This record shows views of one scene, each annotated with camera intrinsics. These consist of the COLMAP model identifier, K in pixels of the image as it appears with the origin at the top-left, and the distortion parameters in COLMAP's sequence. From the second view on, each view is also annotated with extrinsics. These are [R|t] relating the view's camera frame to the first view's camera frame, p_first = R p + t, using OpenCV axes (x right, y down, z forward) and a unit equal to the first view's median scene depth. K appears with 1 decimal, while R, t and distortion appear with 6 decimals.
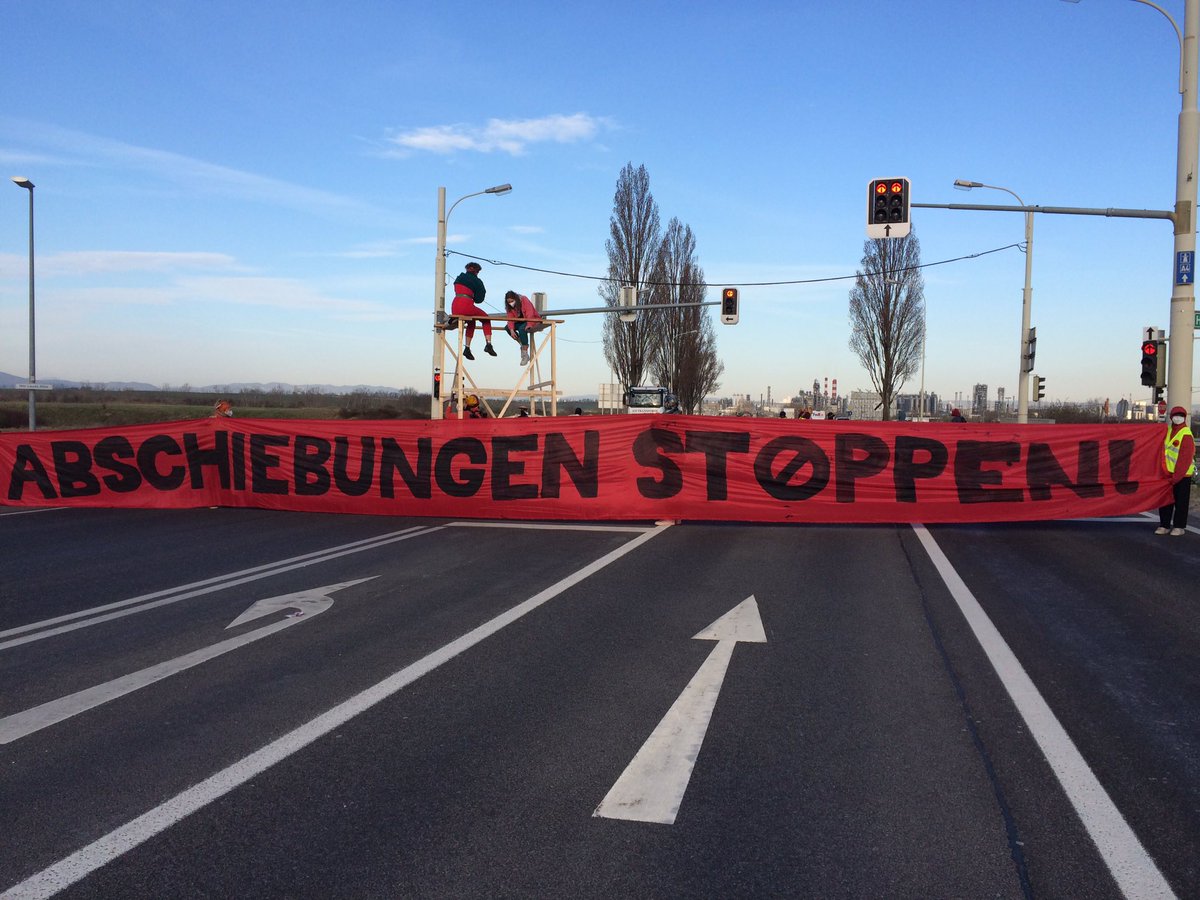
lens RADIAL K [[1085.7, 0, 600.0], [0, 1085.7, 450.0], [0, 0, 1]] dist [0.133608, -0.371717]
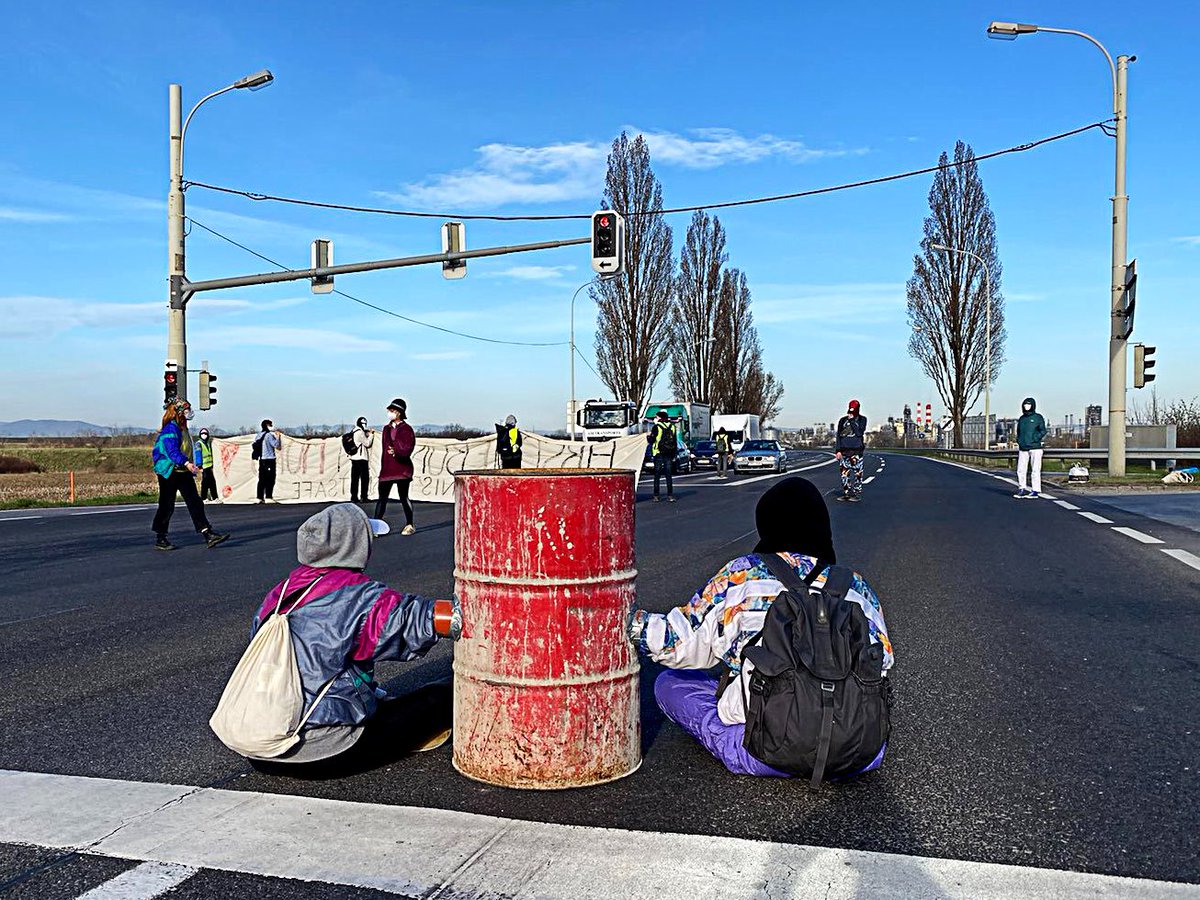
lens RADIAL K [[1085.7, 0, 600.0], [0, 1085.7, 450.0], [0, 0, 1]] dist [0.133608, -0.371717]
pose [[0.995186, -0.022060, -0.095493, 0.080054], [0.018728, 0.999189, -0.035645, 0.001466], [0.096202, 0.033685, 0.994792, 0.190441]]
